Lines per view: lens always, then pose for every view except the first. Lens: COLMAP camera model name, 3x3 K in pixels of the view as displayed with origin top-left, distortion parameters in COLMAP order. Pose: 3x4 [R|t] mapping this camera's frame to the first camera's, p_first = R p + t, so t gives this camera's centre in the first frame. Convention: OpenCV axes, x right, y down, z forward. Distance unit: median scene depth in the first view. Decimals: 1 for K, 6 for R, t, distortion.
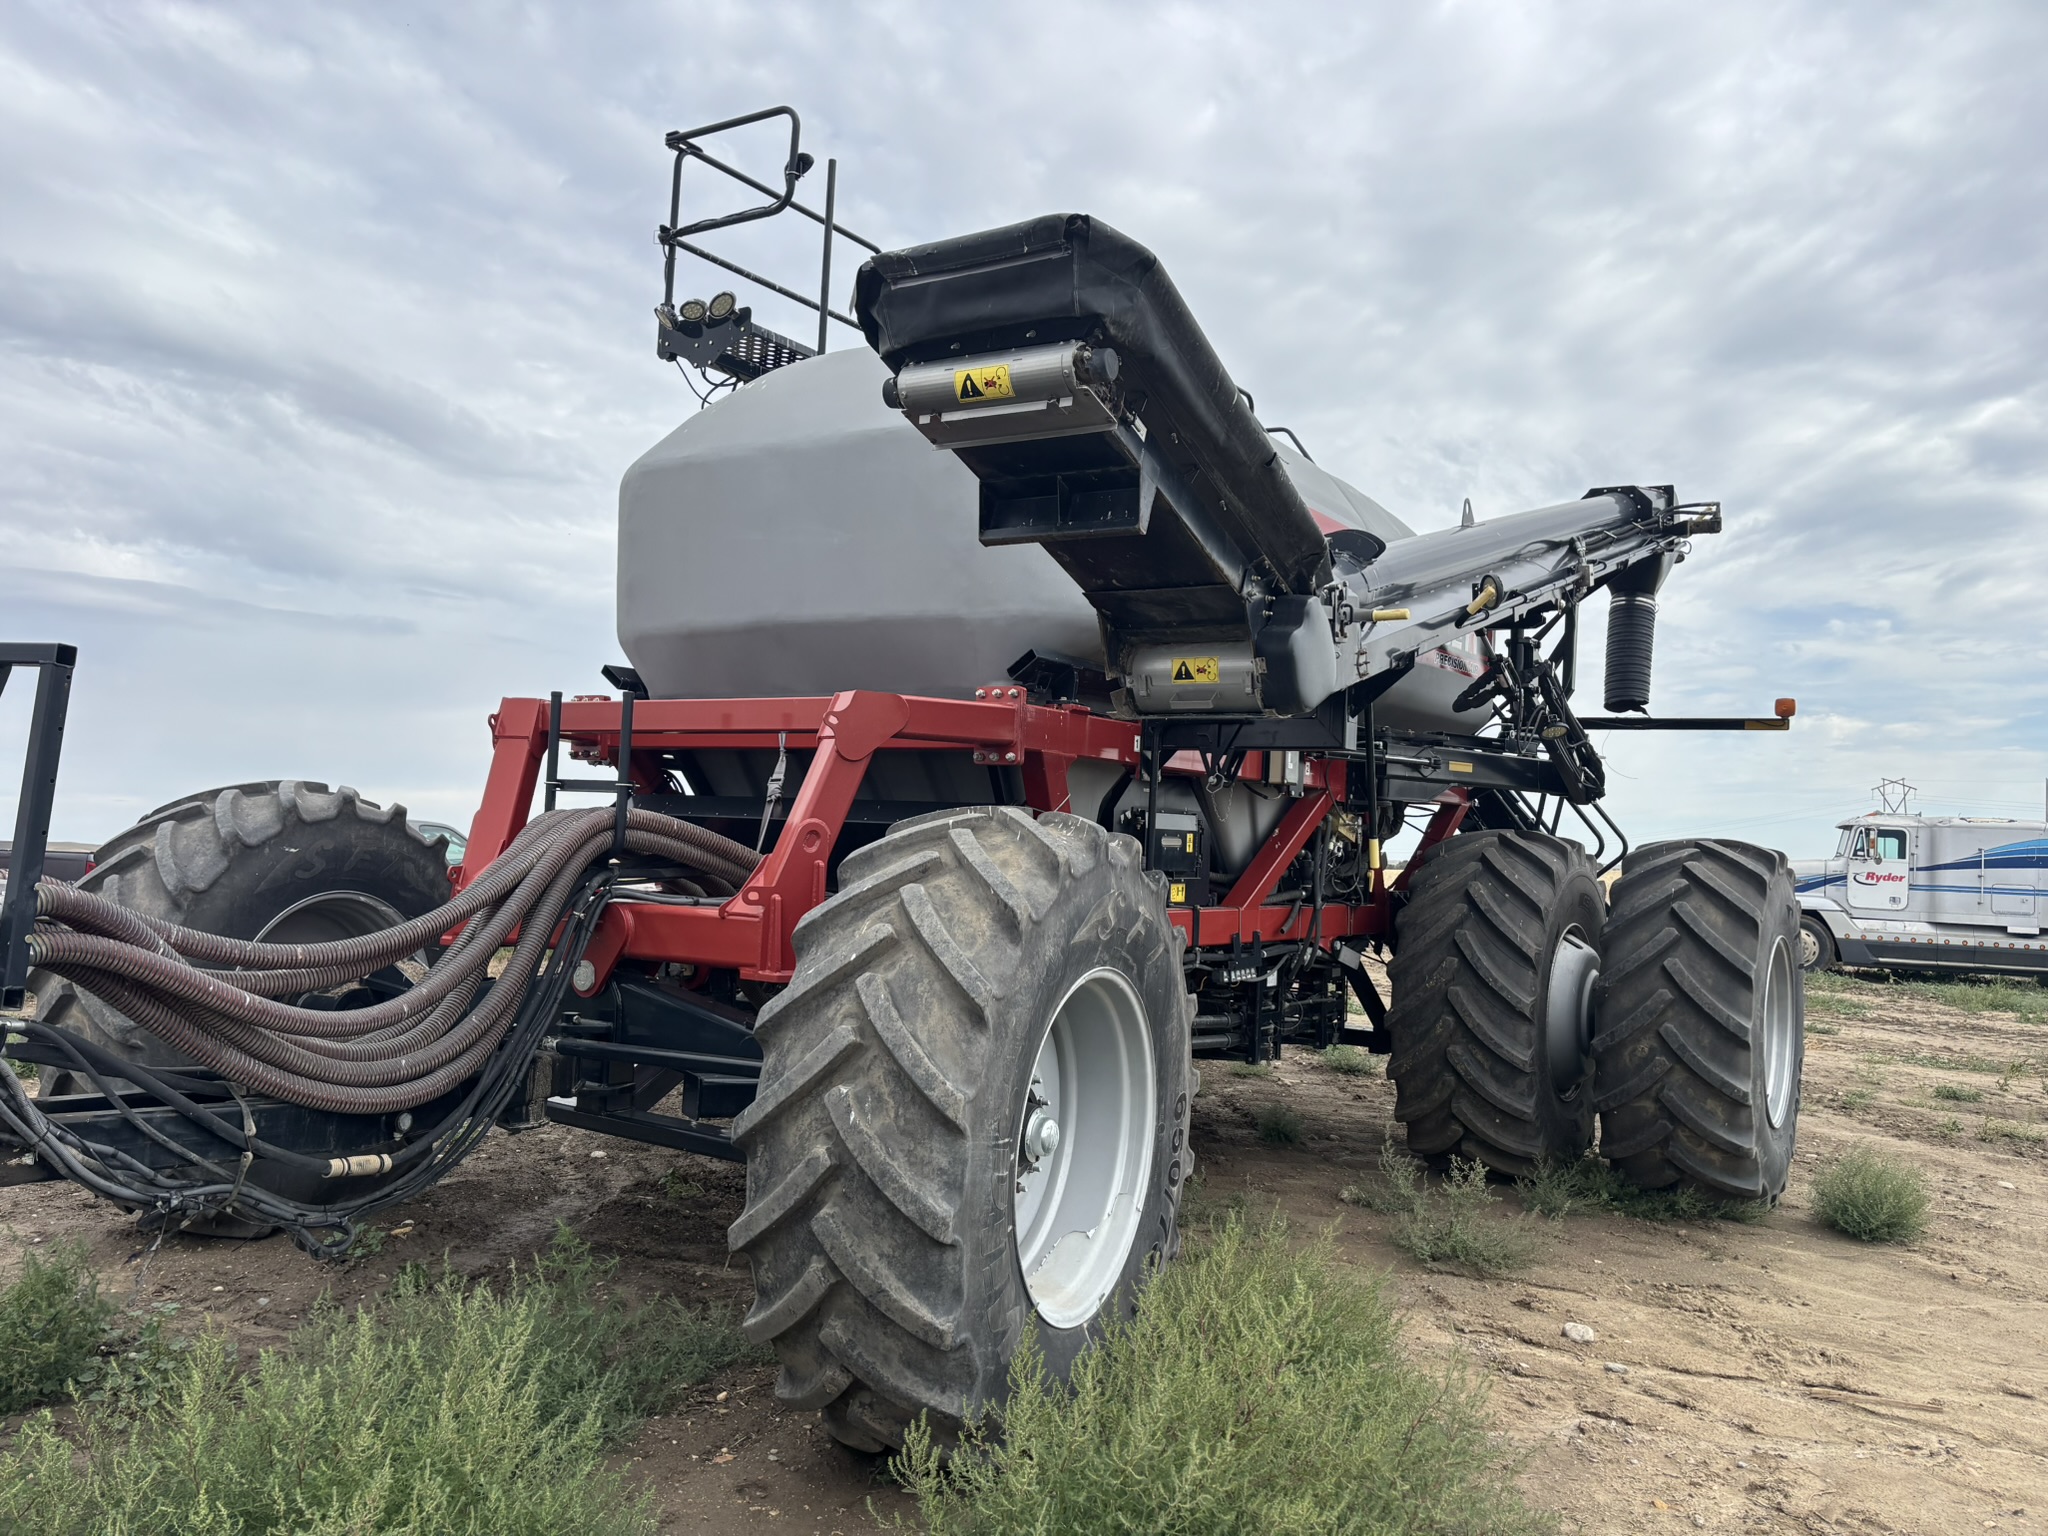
lens RADIAL K [[1533.7, 0, 1022.8], [0, 1533.7, 774.2], [0, 0, 1]] dist [0.049791, -0.044412]
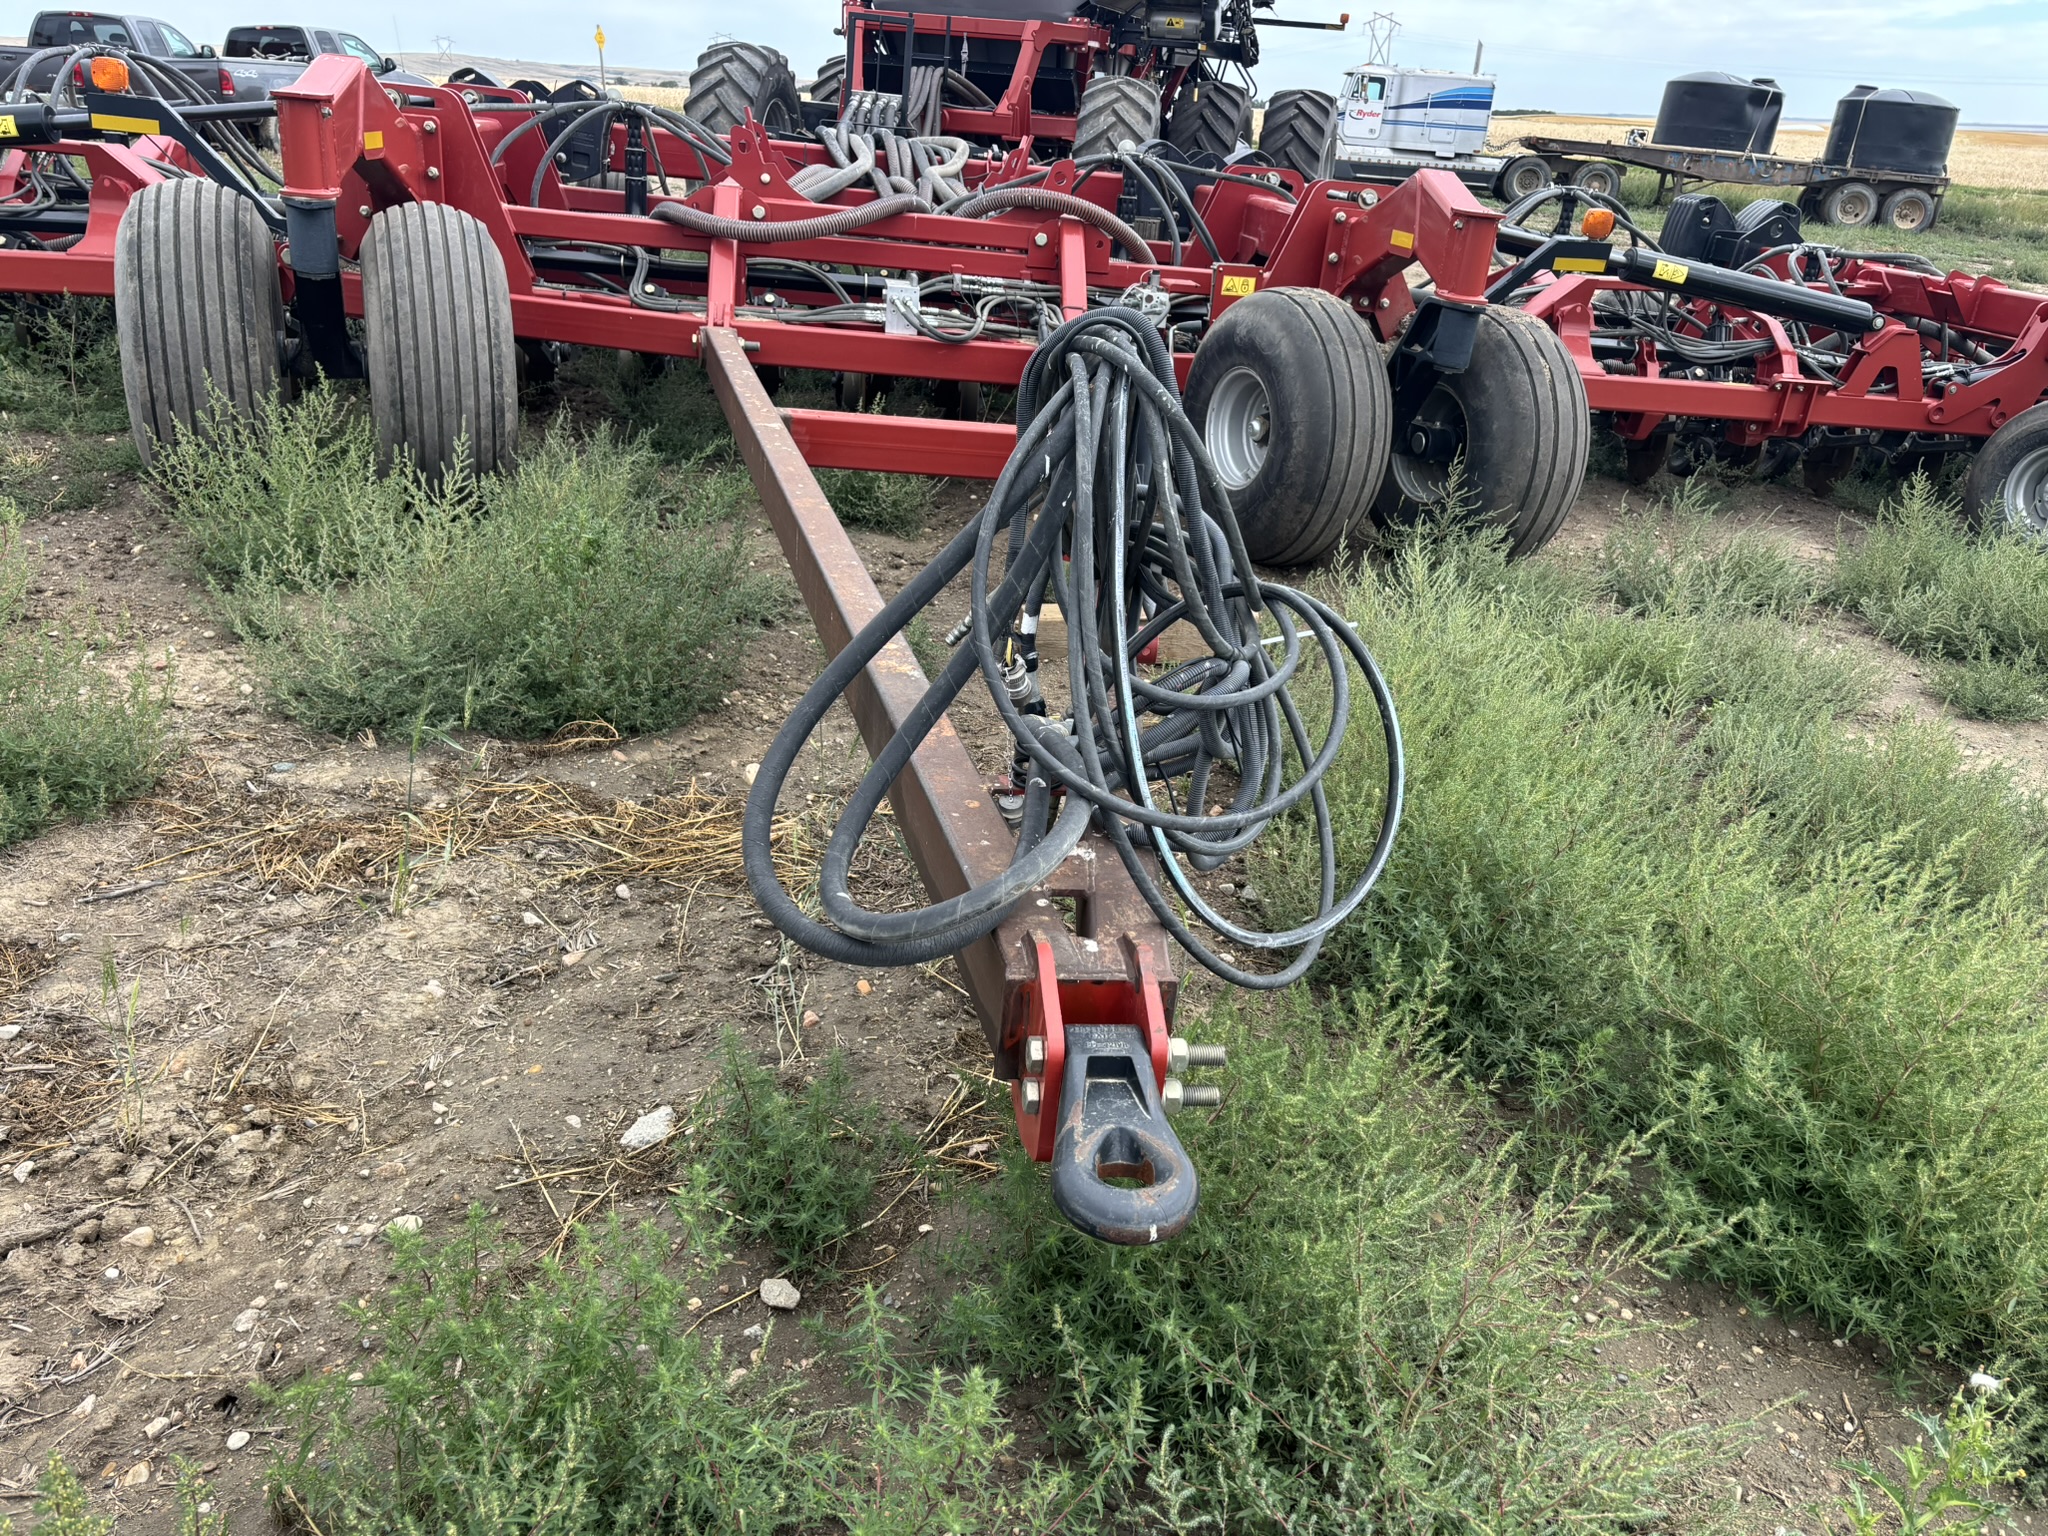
lens RADIAL K [[1533.7, 0, 1029.3], [0, 1533.7, 769.2], [0, 0, 1]] dist [0.049791, -0.044412]
pose [[0.951568, -0.096922, 0.291760, -0.567923], [-0.047156, 0.891762, 0.450041, -0.057799], [-0.303799, -0.442003, 0.844002, -0.987243]]
